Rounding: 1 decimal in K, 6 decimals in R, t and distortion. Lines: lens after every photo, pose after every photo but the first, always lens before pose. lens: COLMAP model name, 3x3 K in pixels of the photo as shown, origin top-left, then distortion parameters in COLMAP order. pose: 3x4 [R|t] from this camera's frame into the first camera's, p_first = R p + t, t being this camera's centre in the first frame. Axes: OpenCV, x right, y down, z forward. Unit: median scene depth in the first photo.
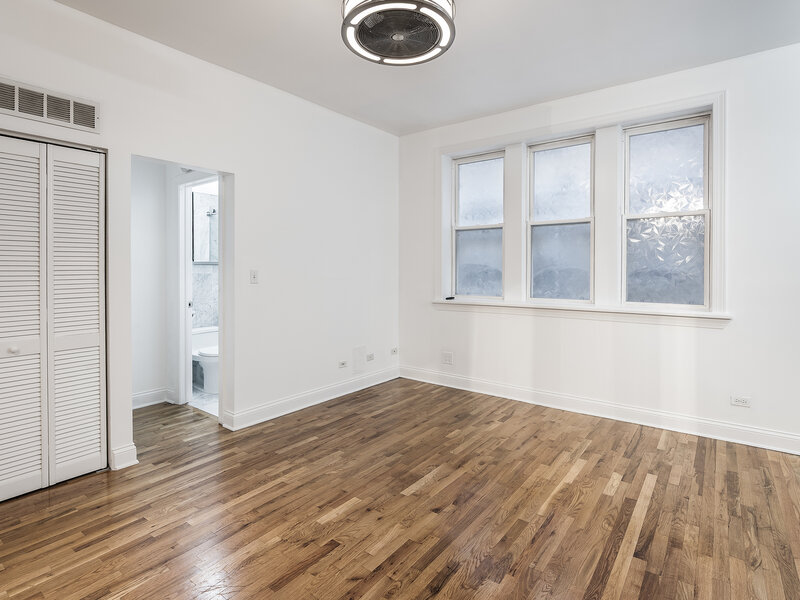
lens RADIAL K [[427.8, 0, 397.2], [0, 427.8, 272.1], [0, 0, 1]] dist [-0.005341, -0.001106]
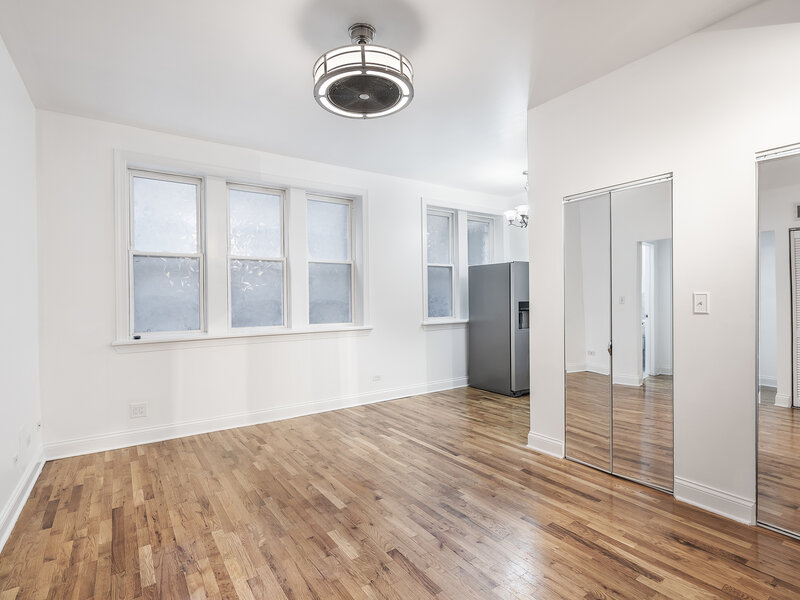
lens RADIAL K [[412.5, 0, 400.0], [0, 412.5, 300.0], [0, 0, 1]] dist [-0.002064, -0.000300]
pose [[0.300910, -0.009572, 0.953605, -0.649080], [0.018820, 0.999814, 0.004098, -0.006352], [-0.953467, 0.016714, 0.301034, 0.373321]]
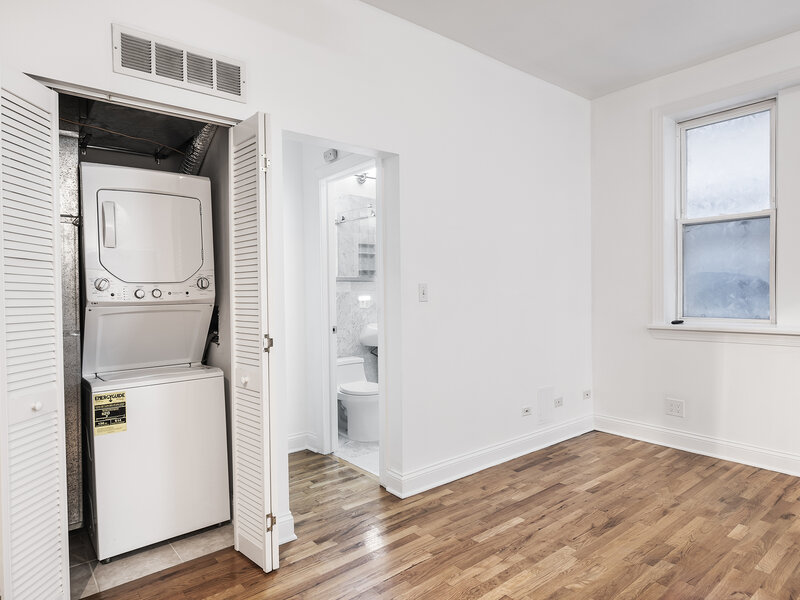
lens RADIAL K [[488.1, 0, 400.0], [0, 488.1, 300.0], [0, 0, 1]] dist [0.003283, 0.001222]
pose [[0.974336, -0.009386, -0.224902, -0.185698], [0.012527, 0.999843, 0.012542, 0.012553], [0.224749, -0.015037, 0.974301, 0.164230]]
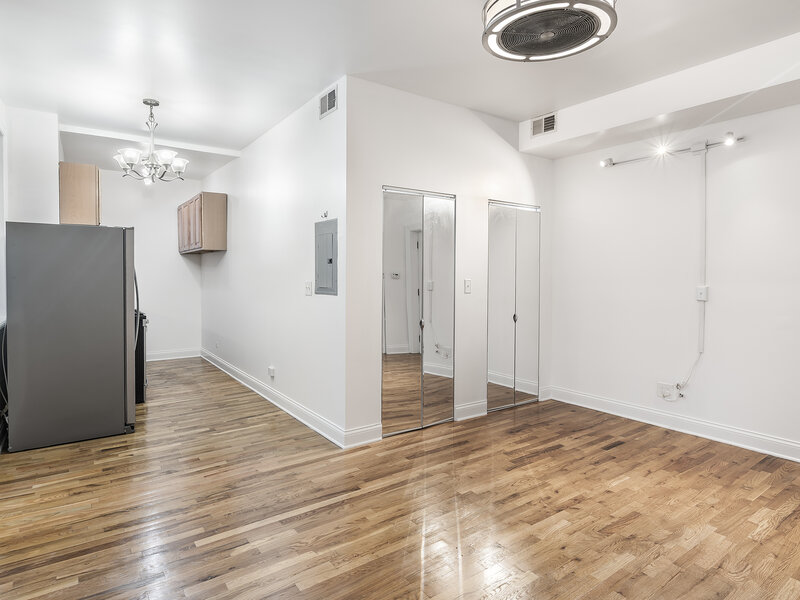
lens RADIAL K [[462.6, 0, 400.2], [0, 462.6, 252.4], [0, 0, 1]] dist [-0.005502, -0.000830]
pose [[-0.956803, 0.010423, 0.290550, -0.000679], [-0.001777, 0.999129, -0.041694, -0.013676], [-0.290731, -0.040410, -0.955951, 1.306650]]
